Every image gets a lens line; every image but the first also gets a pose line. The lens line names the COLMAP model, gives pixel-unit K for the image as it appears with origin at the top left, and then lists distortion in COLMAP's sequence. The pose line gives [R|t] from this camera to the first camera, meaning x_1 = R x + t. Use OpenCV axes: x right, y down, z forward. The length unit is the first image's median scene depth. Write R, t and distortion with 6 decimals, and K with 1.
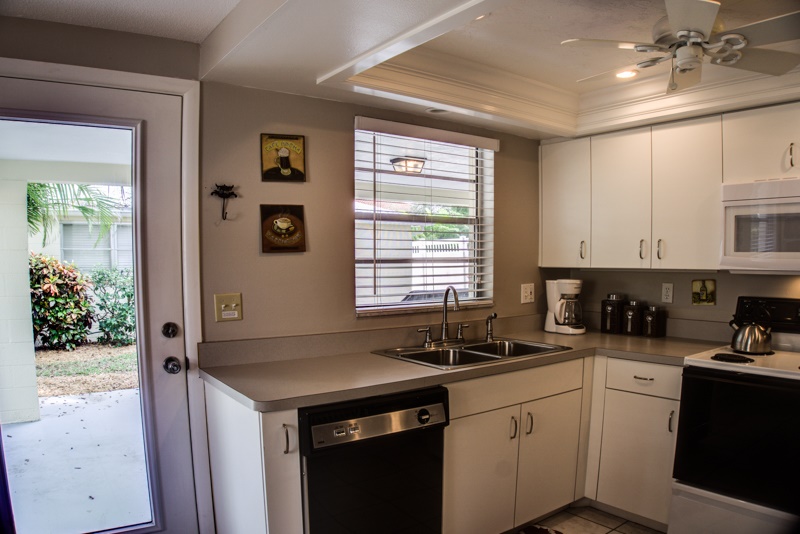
lens RADIAL K [[622.7, 0, 401.7], [0, 622.7, 257.0], [0, 0, 1]] dist [-0.177696, 0.093036]
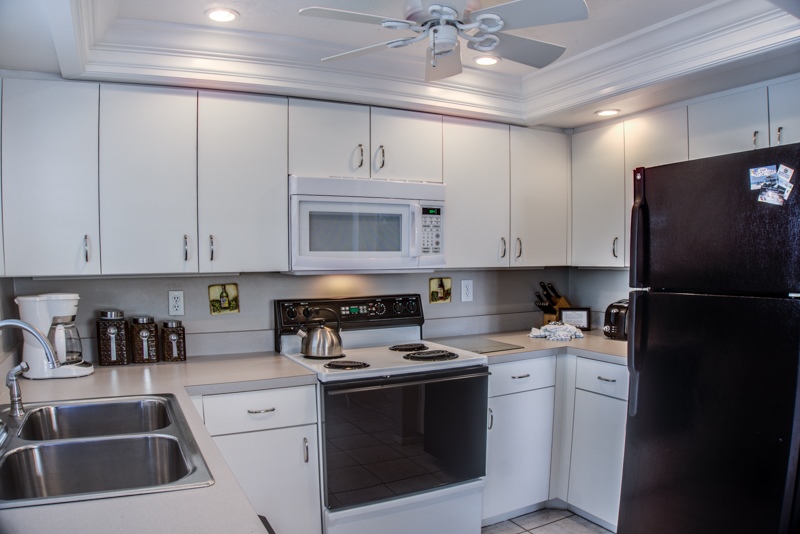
lens RADIAL K [[614.7, 0, 400.0], [0, 614.7, 267.0], [0, 0, 1]] dist [-0.000894, -0.004331]
pose [[0.267458, -0.016628, 0.963426, -0.283565], [0.017102, 0.999776, 0.012508, 0.006439], [-0.963418, 0.013131, 0.267682, 0.521962]]
